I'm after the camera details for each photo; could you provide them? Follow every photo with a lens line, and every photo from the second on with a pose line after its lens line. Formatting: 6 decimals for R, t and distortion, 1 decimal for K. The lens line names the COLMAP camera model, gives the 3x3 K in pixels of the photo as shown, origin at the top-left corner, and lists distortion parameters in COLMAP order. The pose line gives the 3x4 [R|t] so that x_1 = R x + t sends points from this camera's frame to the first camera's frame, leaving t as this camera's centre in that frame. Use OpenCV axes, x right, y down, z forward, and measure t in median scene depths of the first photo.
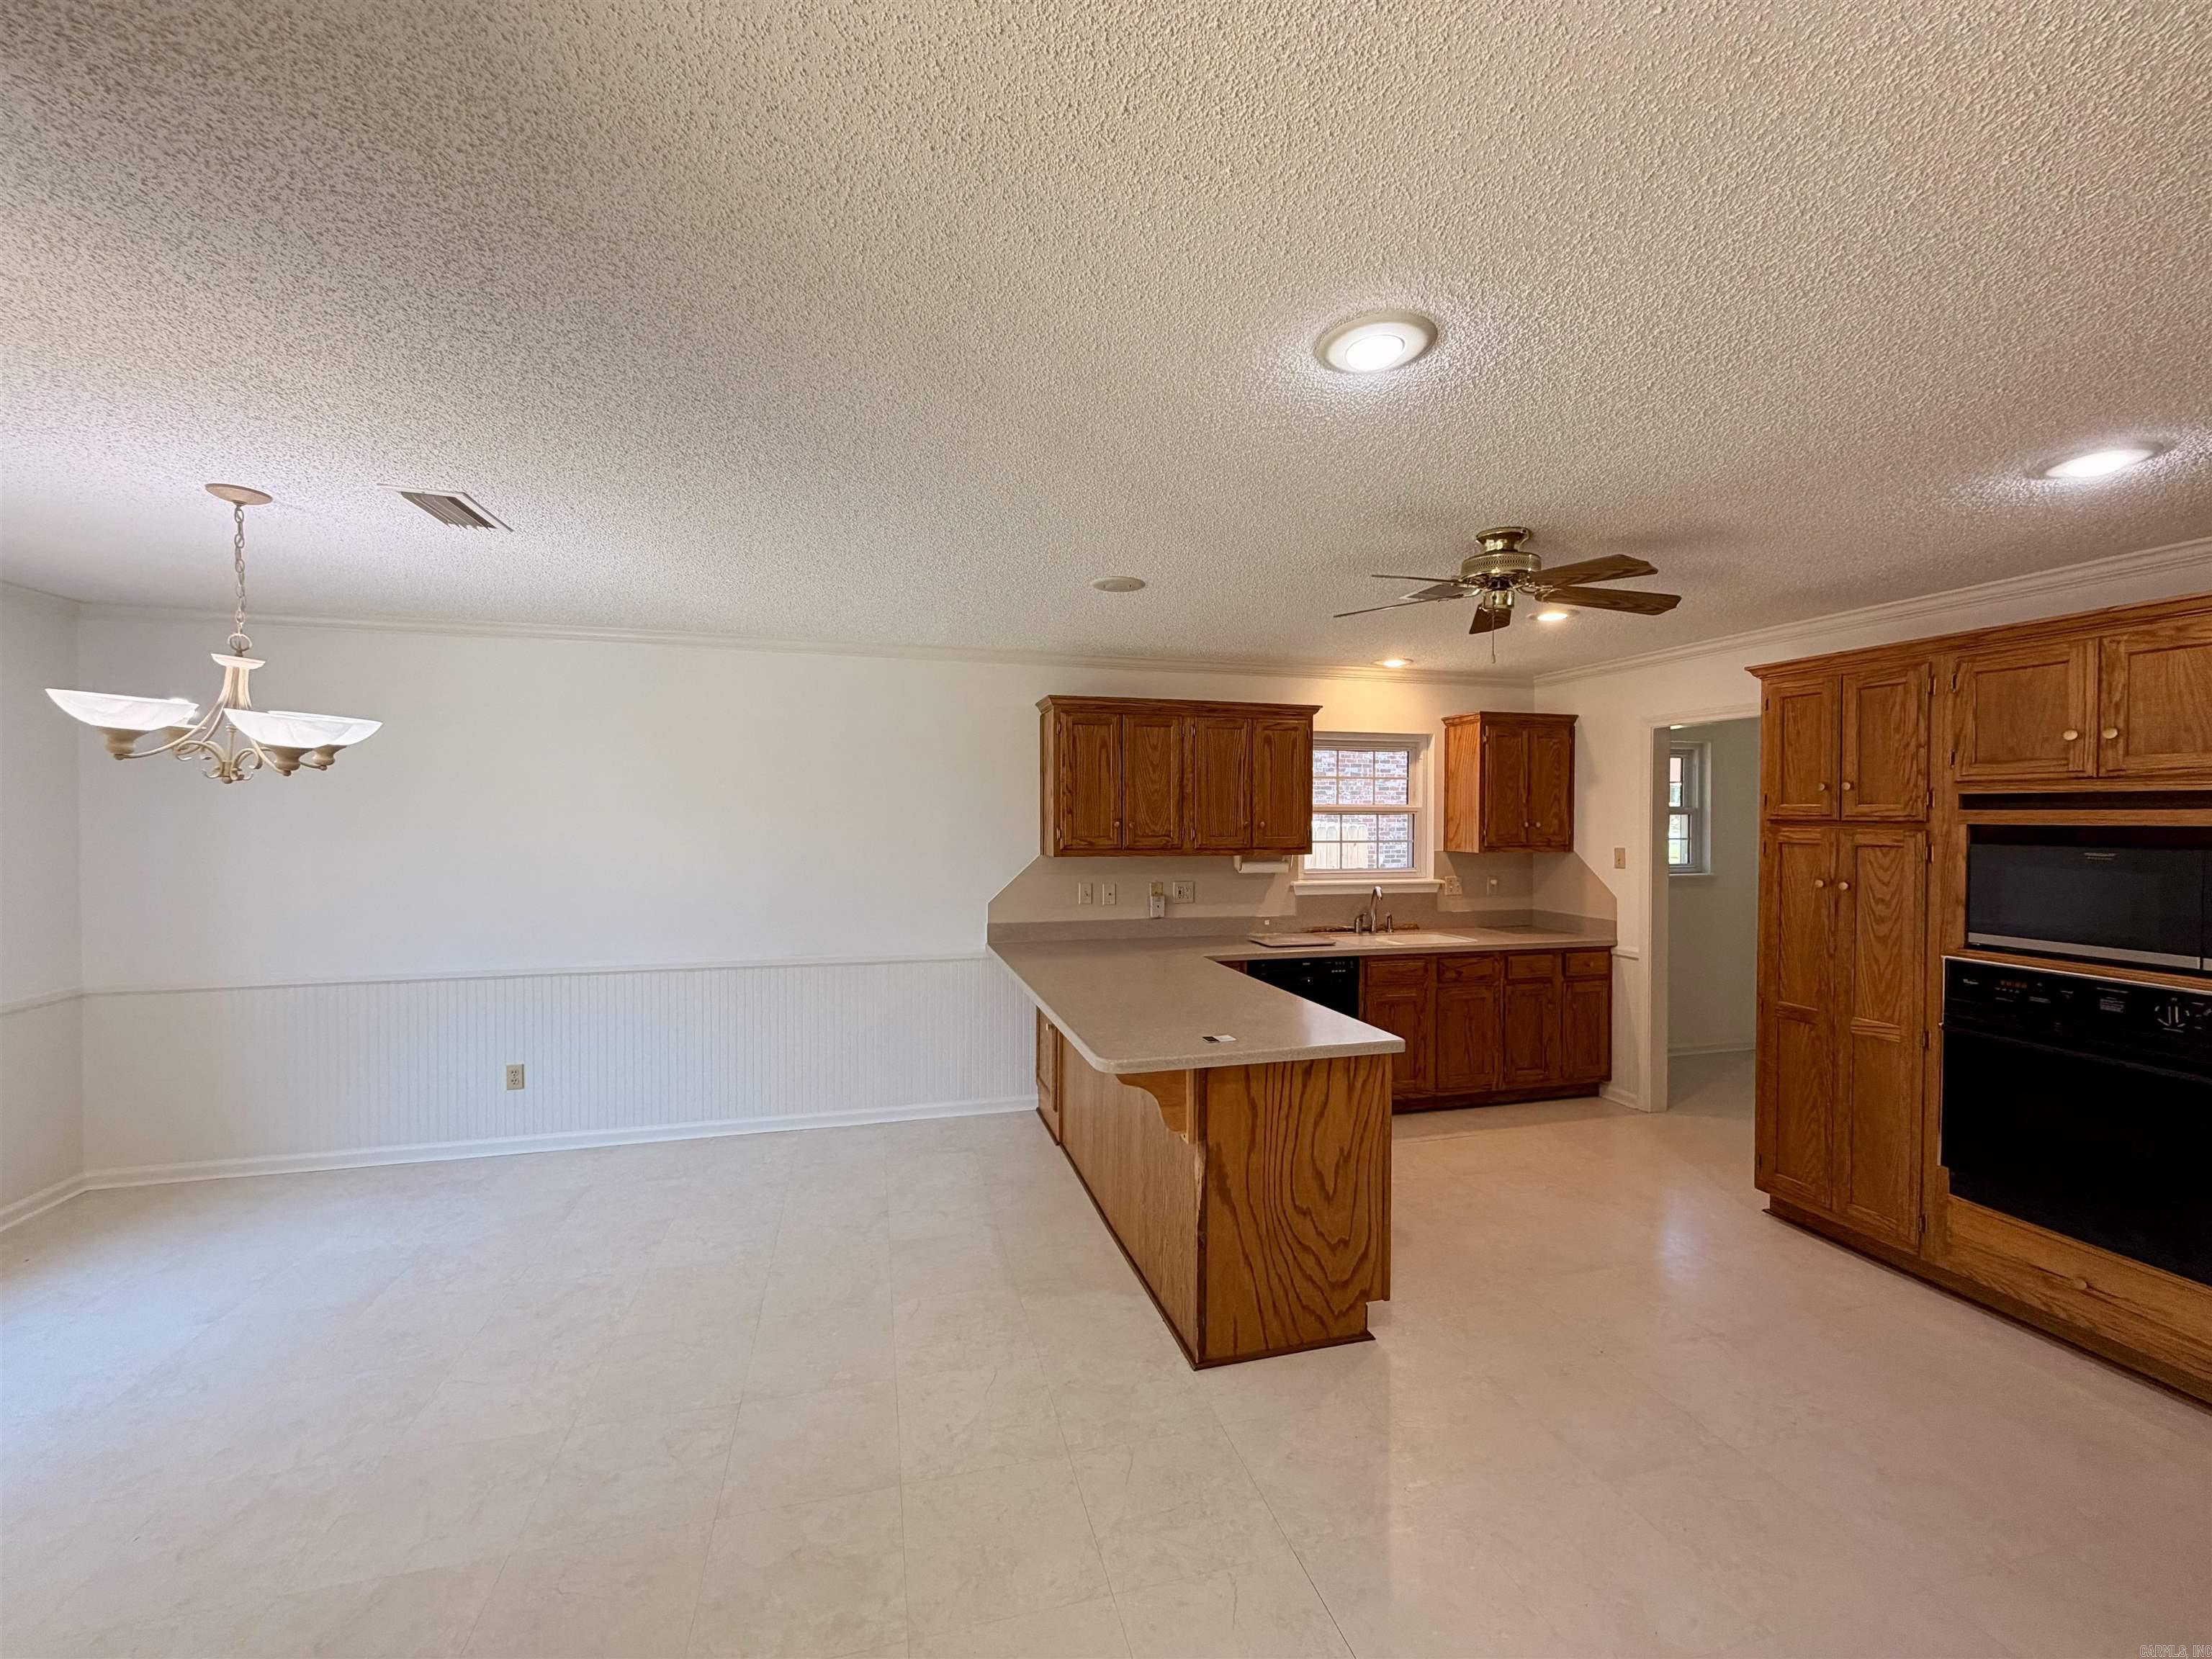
lens RADIAL K [[884.5, 0, 1102.0], [0, 884.5, 830.1], [0, 0, 1]] dist [0.000931, 0.000137]
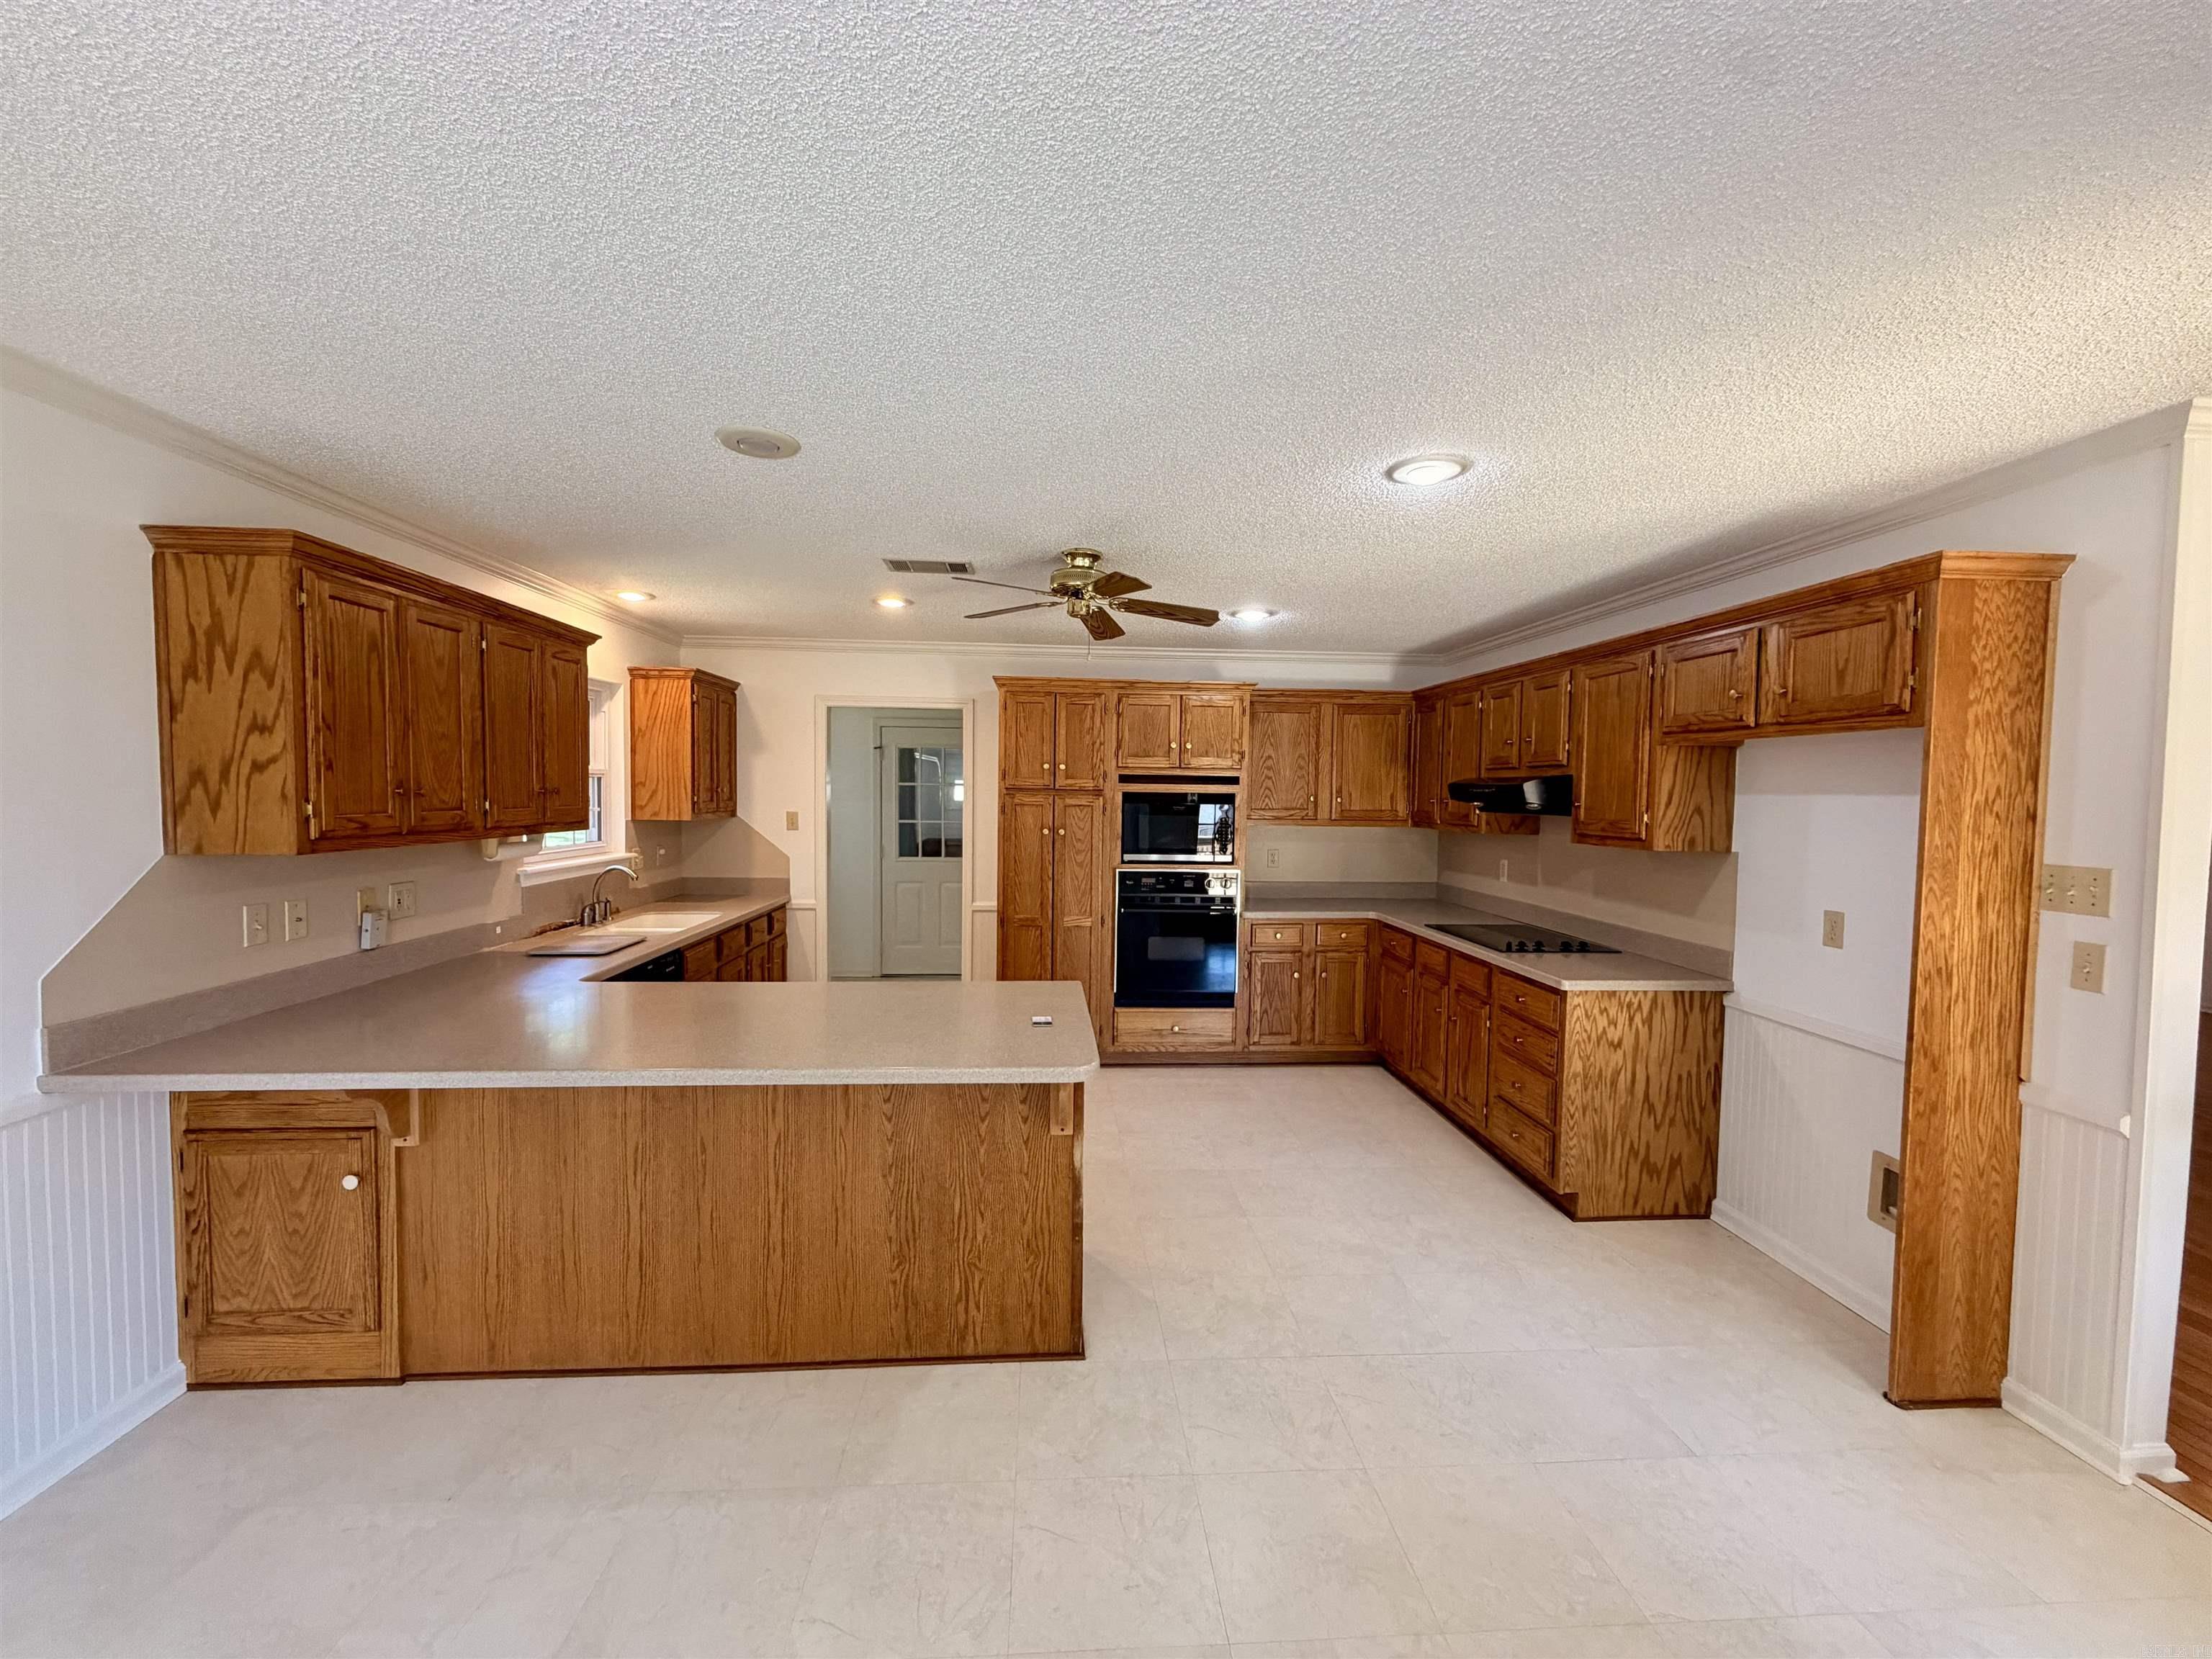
lens RADIAL K [[881.7, 0, 1097.3], [0, 881.7, 833.5], [0, 0, 1]] dist [0.007367, 0.000351]
pose [[0.198583, -0.048104, 0.978903, -0.449011], [0.001285, 0.998807, 0.048821, -0.006080], [-0.980083, -0.008438, 0.198408, 0.441573]]
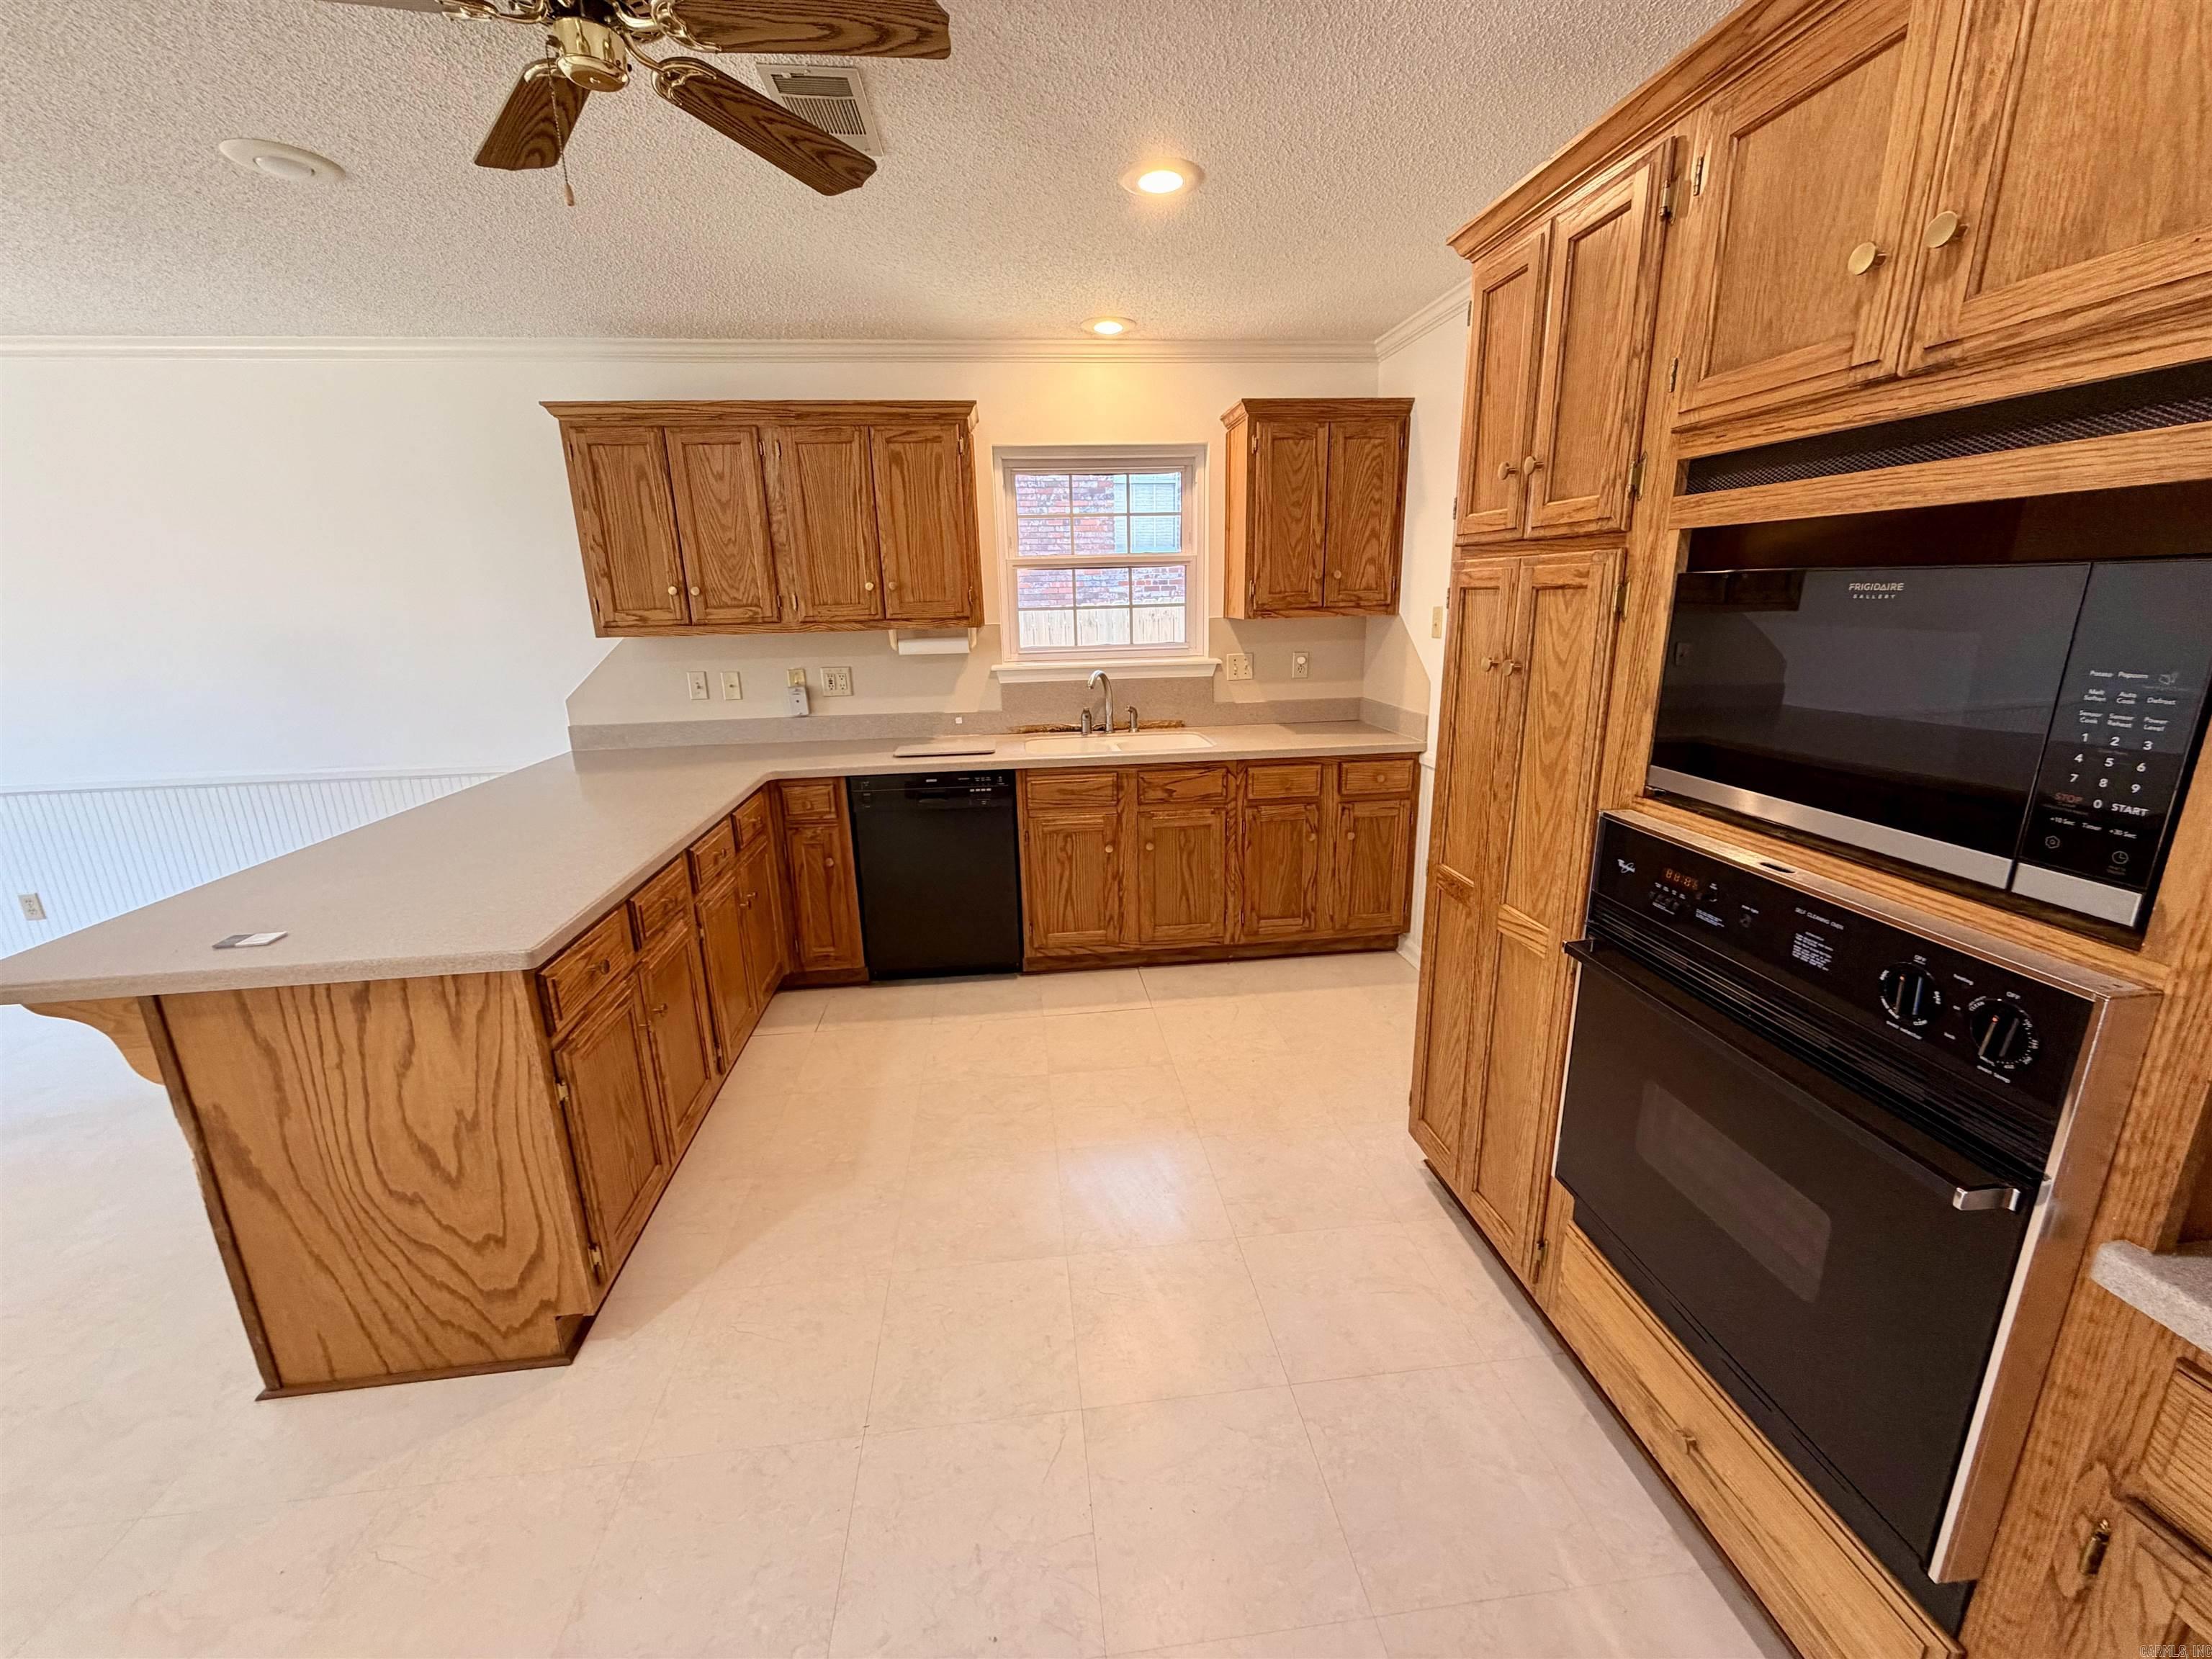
lens RADIAL K [[884.5, 0, 1102.0], [0, 884.5, 830.1], [0, 0, 1]] dist [0.000931, 0.000137]
pose [[0.988435, 0.012904, -0.151092, 0.471872], [0.024607, 0.969519, 0.243778, 0.015587], [0.149632, -0.244677, 0.957989, 0.302130]]
